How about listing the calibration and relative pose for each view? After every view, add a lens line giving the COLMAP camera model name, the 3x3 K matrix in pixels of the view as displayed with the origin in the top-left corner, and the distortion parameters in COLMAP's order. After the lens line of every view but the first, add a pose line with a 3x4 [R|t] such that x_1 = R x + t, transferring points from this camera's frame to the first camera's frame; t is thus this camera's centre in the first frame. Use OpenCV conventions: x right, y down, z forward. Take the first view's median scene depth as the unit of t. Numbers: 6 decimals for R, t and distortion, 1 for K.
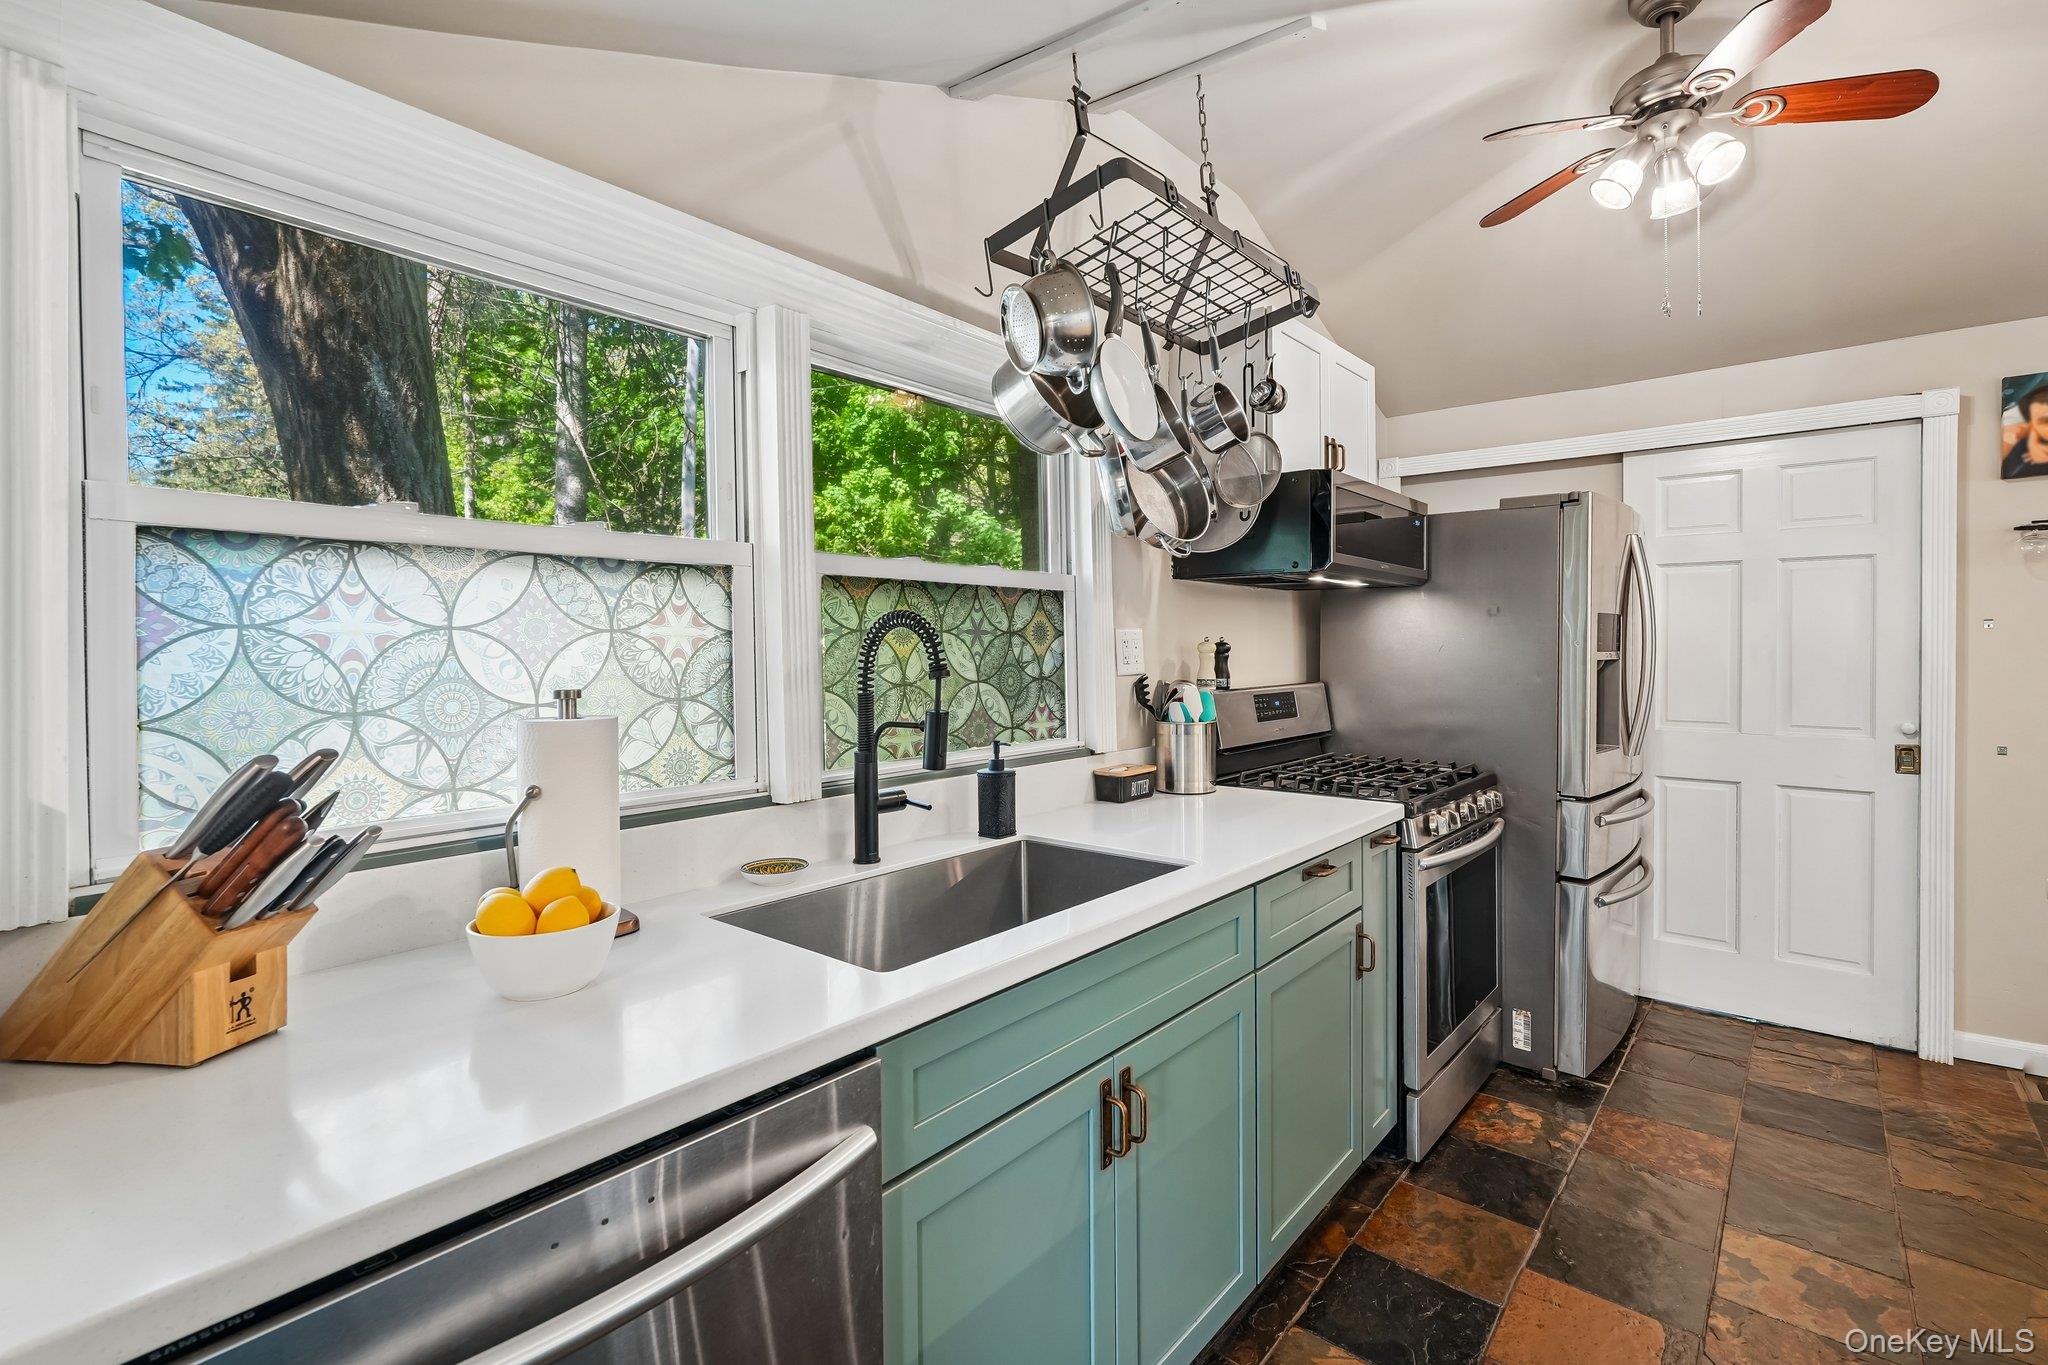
lens RADIAL K [[931.0, 0, 1033.9], [0, 931.0, 656.4], [0, 0, 1]] dist [-0.014265, 0.007288]
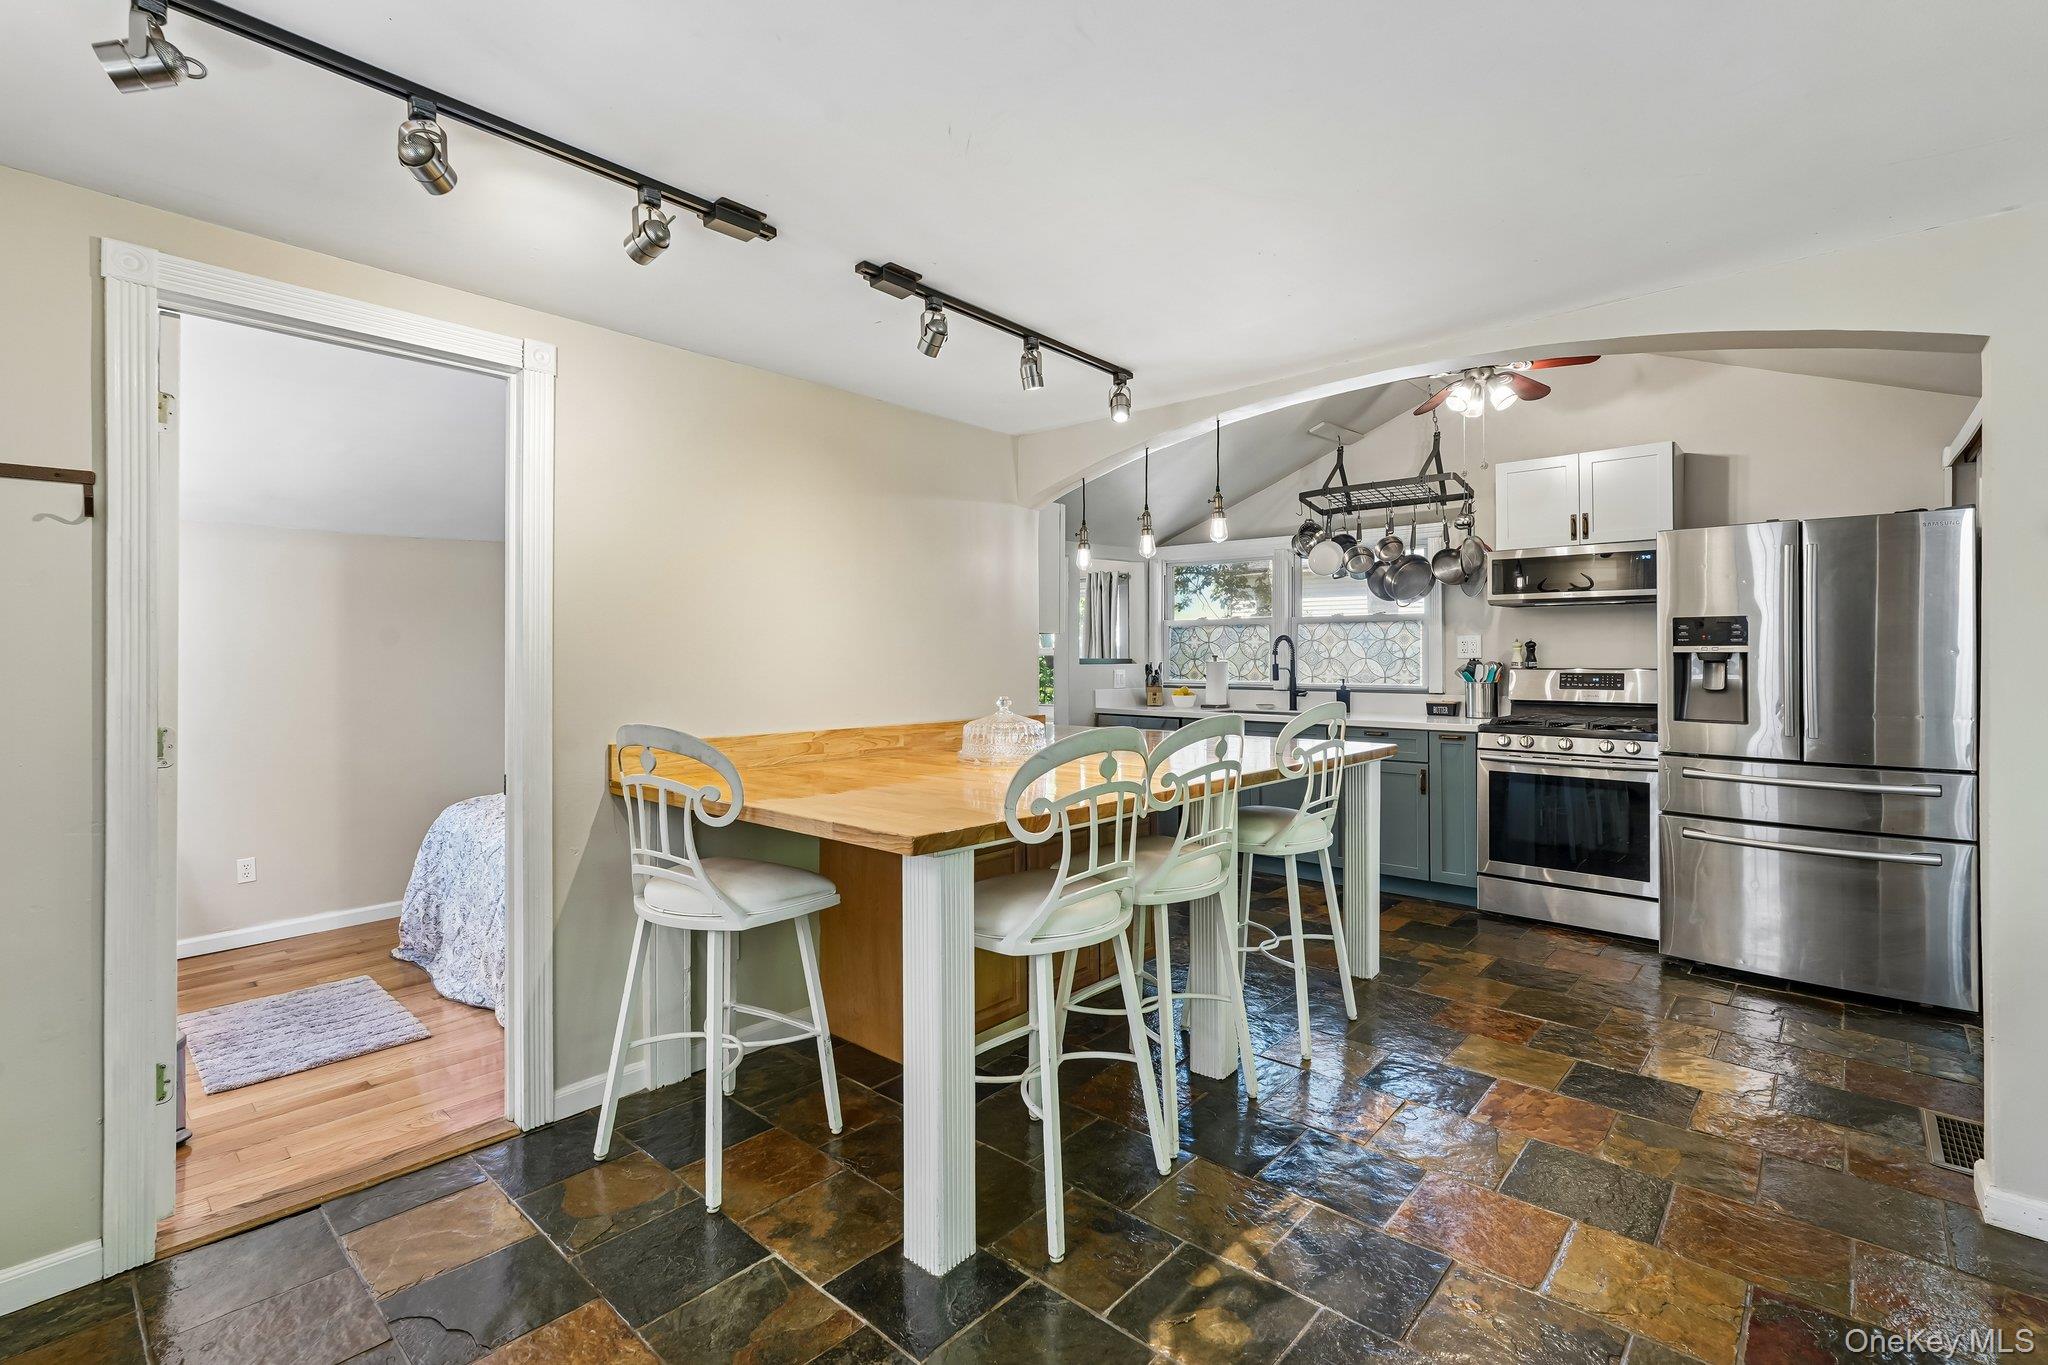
lens RADIAL K [[931.0, 0, 1020.3], [0, 931.0, 661.6], [0, 0, 1]] dist [-0.014265, 0.007288]
pose [[-0.042110, 0.008897, -0.999073, 2.603762], [-0.009241, 0.999914, 0.009294, 0.020660], [0.999070, 0.009624, -0.042025, 0.128261]]
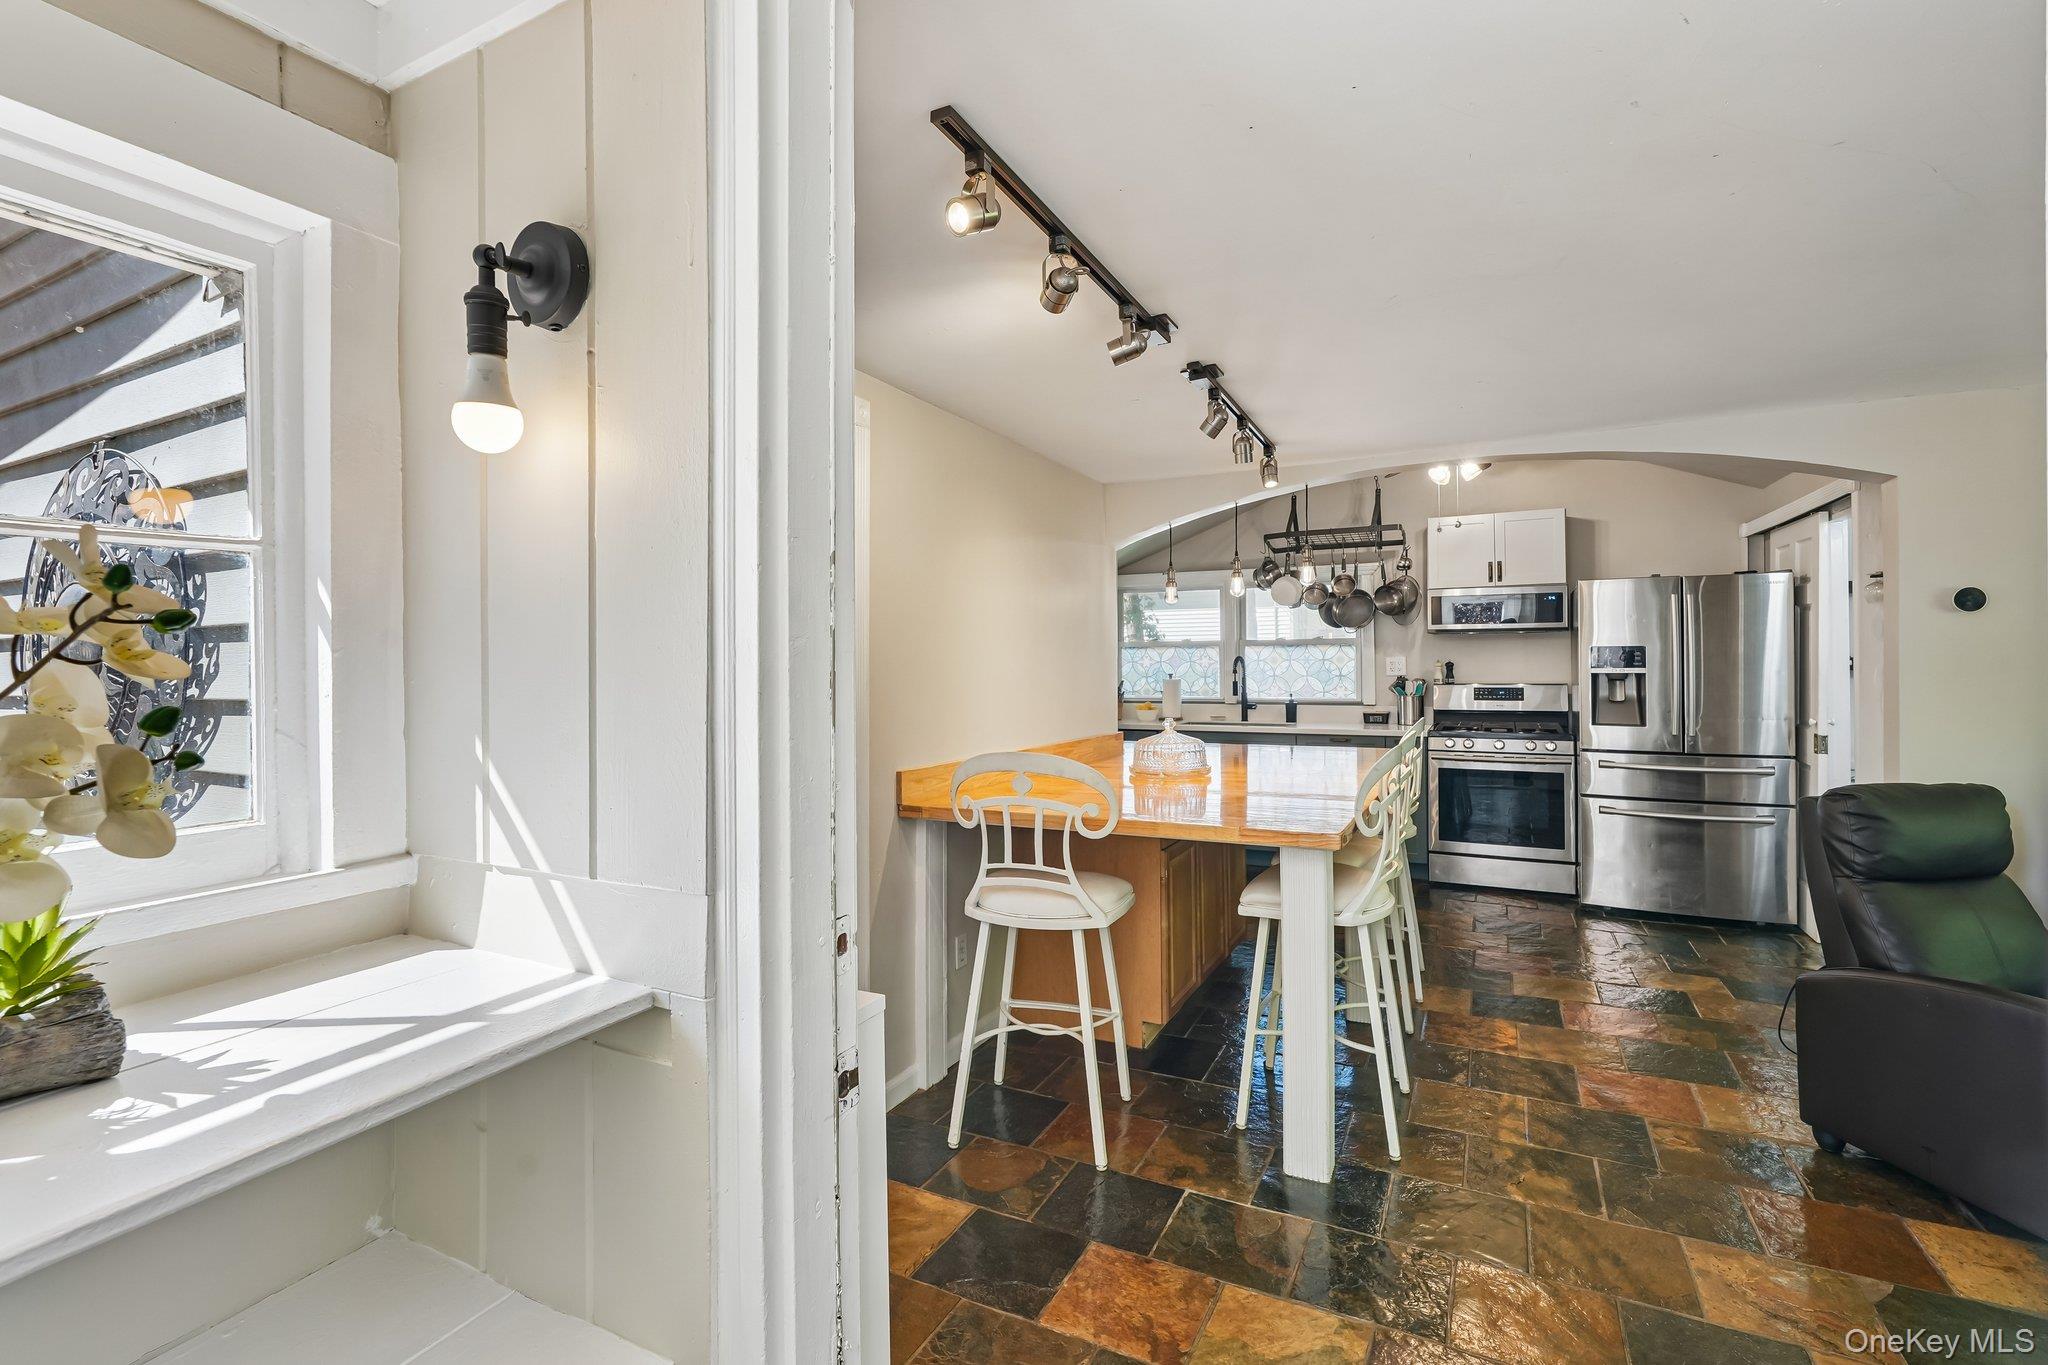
lens RADIAL K [[931.0, 0, 1024.2], [0, 931.0, 674.4], [0, 0, 1]] dist [-0.014265, 0.007288]
pose [[0.221587, 0.012463, -0.975061, 2.734298], [-0.004266, 0.999921, 0.011812, -0.010175], [0.975131, 0.001542, 0.221623, -0.600831]]
